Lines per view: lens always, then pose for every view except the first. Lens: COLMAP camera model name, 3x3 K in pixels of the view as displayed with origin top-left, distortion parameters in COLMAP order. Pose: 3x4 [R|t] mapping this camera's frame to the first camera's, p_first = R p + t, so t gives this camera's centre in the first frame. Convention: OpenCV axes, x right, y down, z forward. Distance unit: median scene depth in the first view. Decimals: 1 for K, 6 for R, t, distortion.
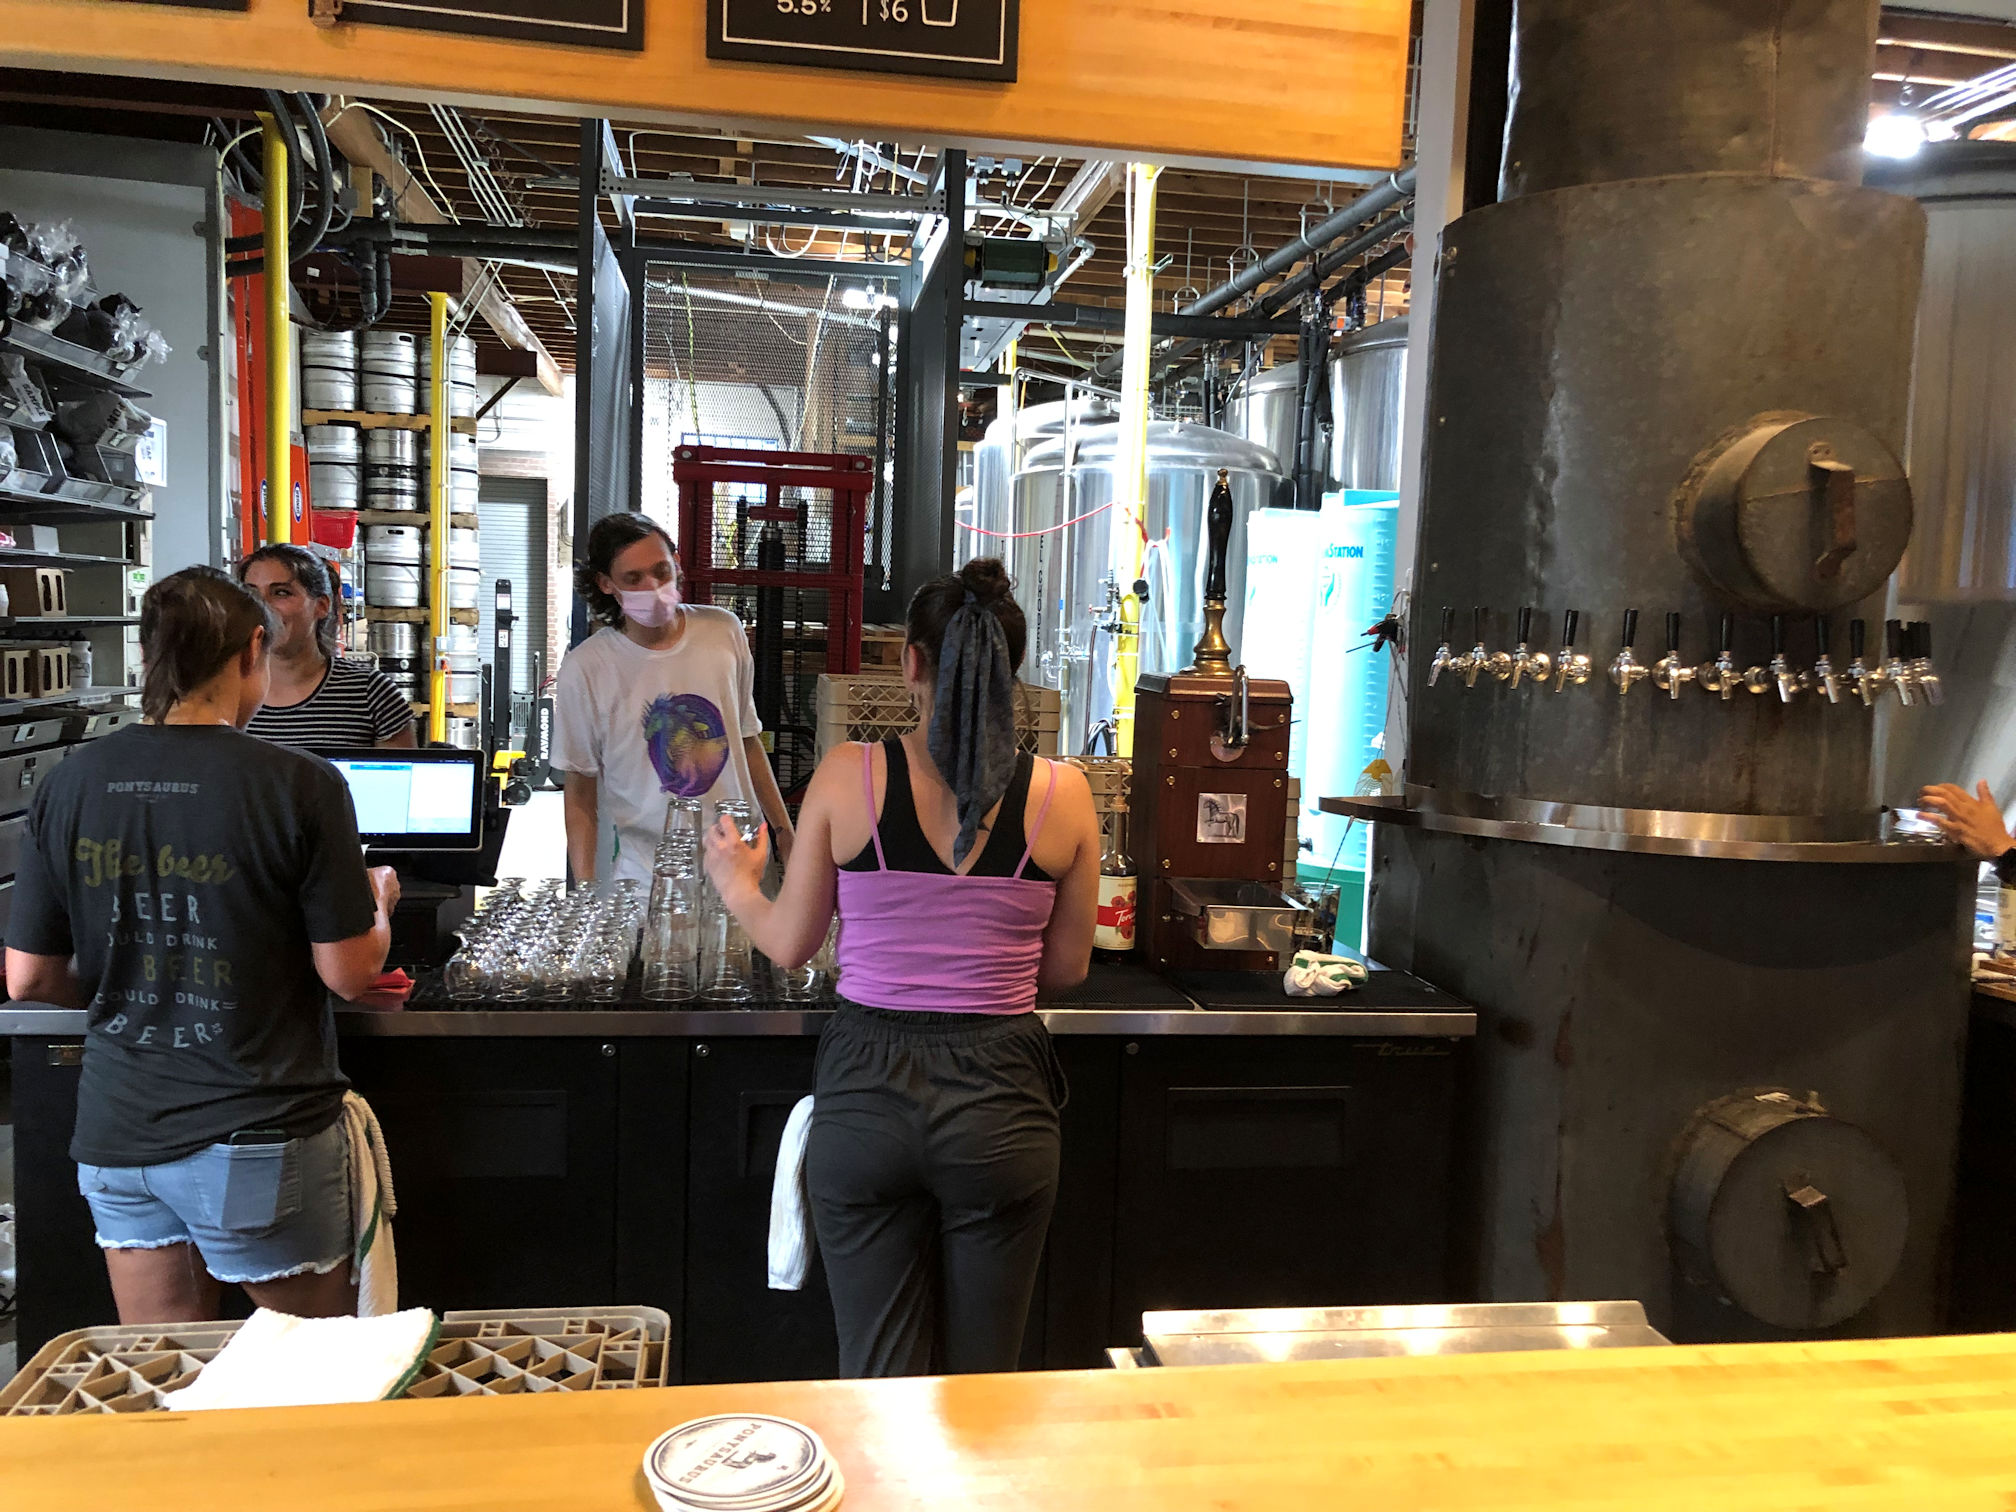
lens RADIAL K [[1695.5, 0, 1008.0], [0, 1695.5, 756.0], [0, 0, 1]] dist [0.033331, -0.001617]
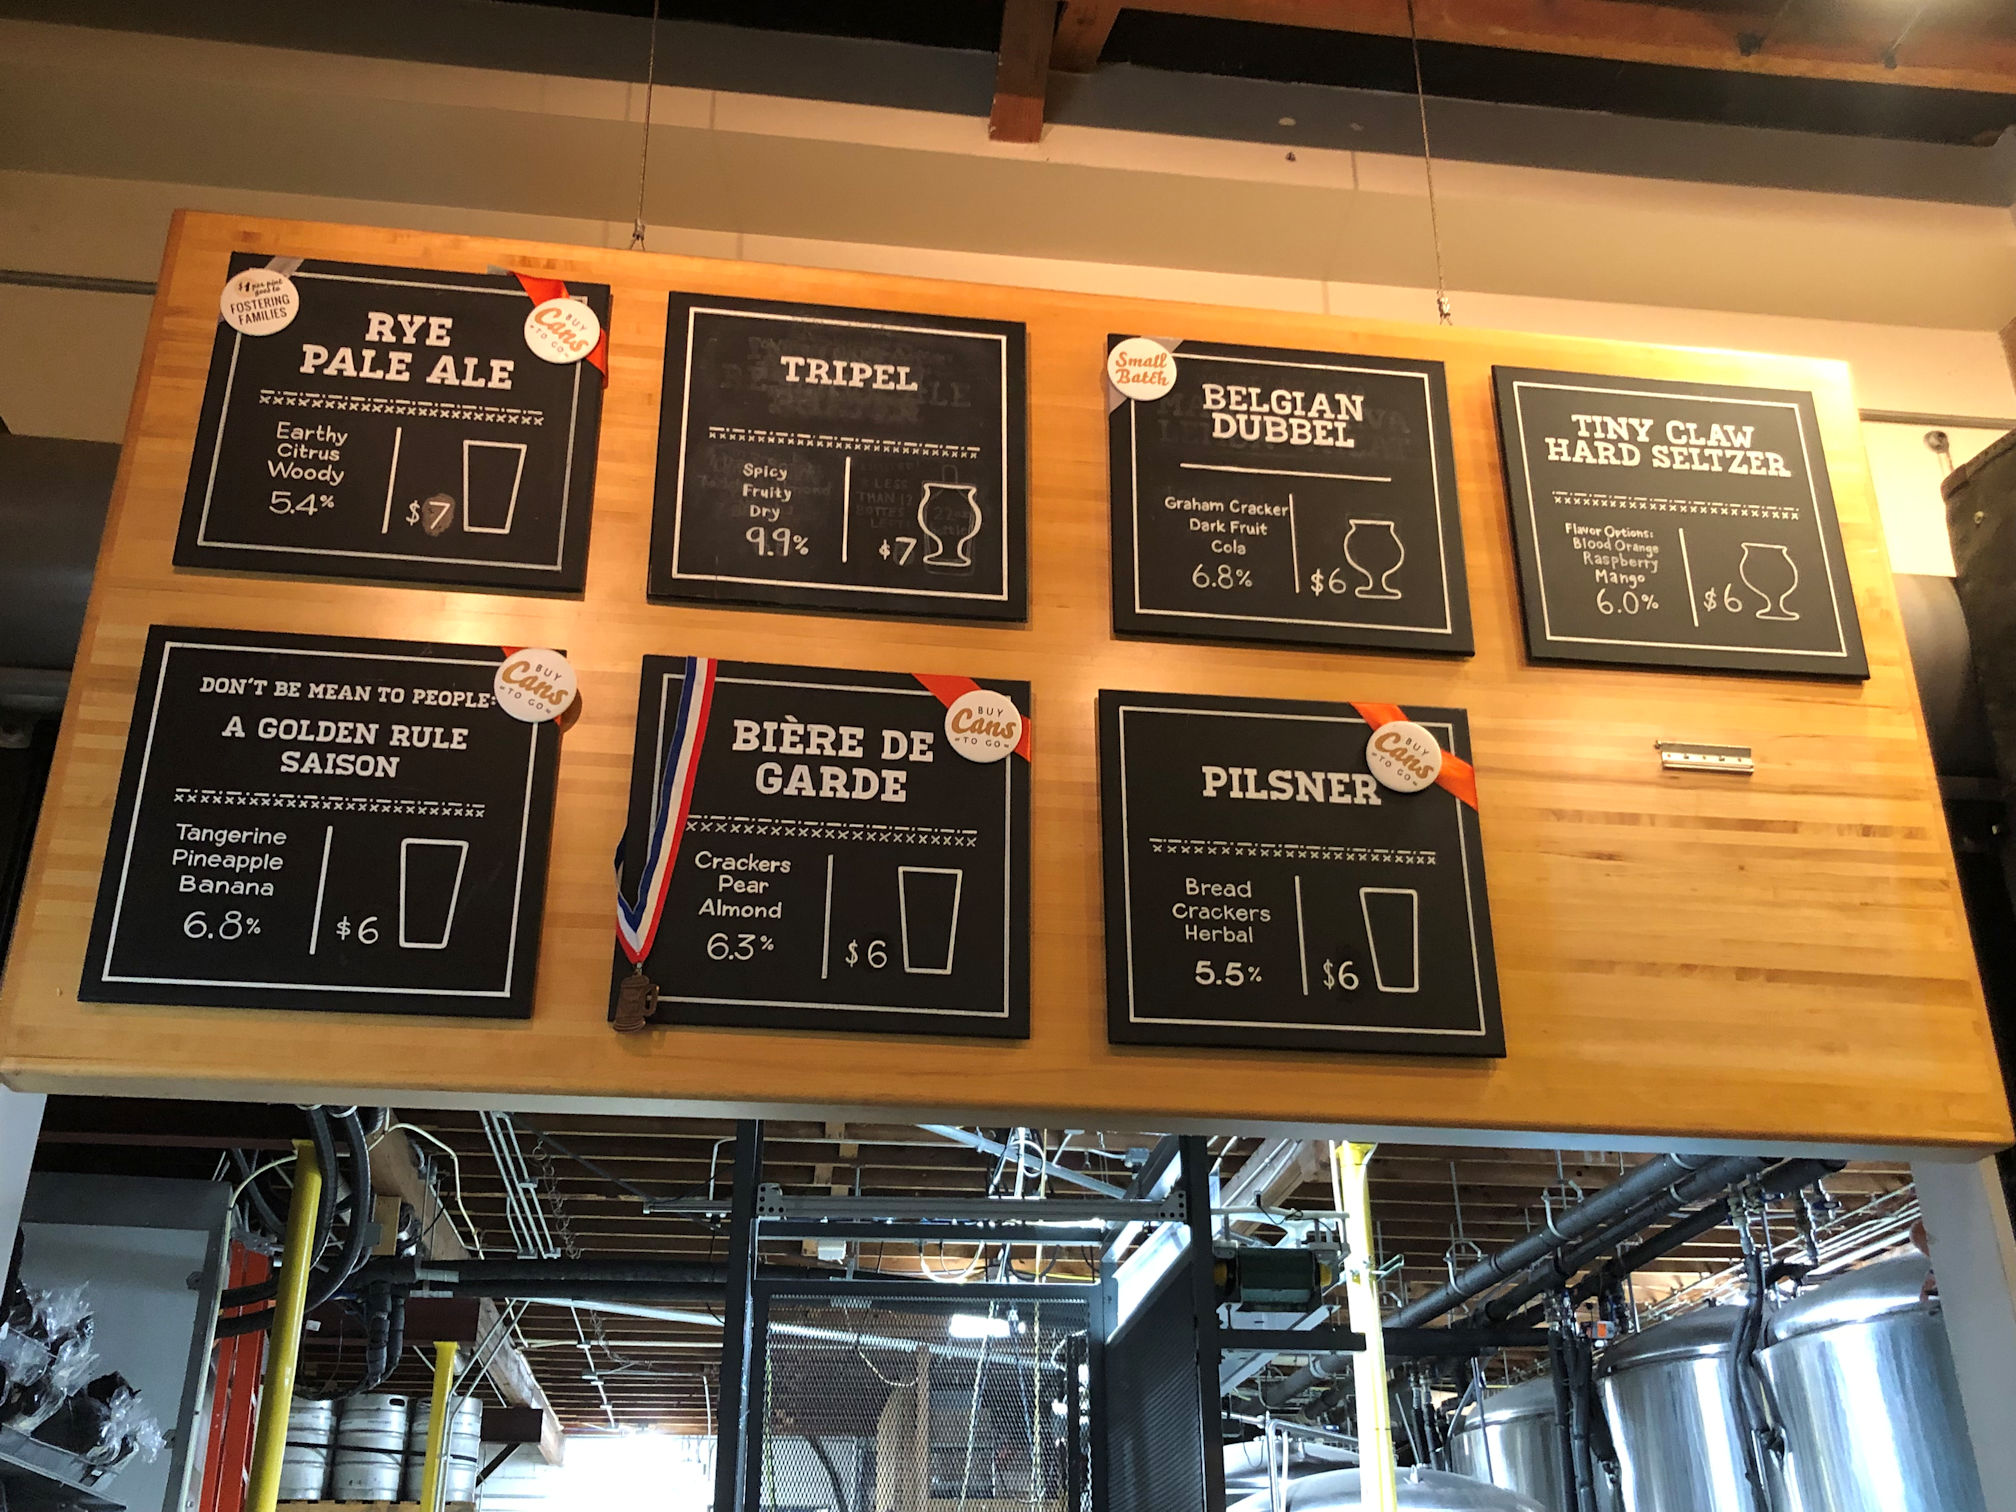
lens RADIAL K [[2015.9, 0, 1008.0], [0, 2015.9, 756.0], [0, 0, 1]] dist [-0.059381, 0.125353]
pose [[0.999064, -0.041474, 0.012257, -0.081259], [0.041975, 0.861647, -0.505770, -0.025126], [0.010415, 0.505811, 0.862582, 0.059265]]
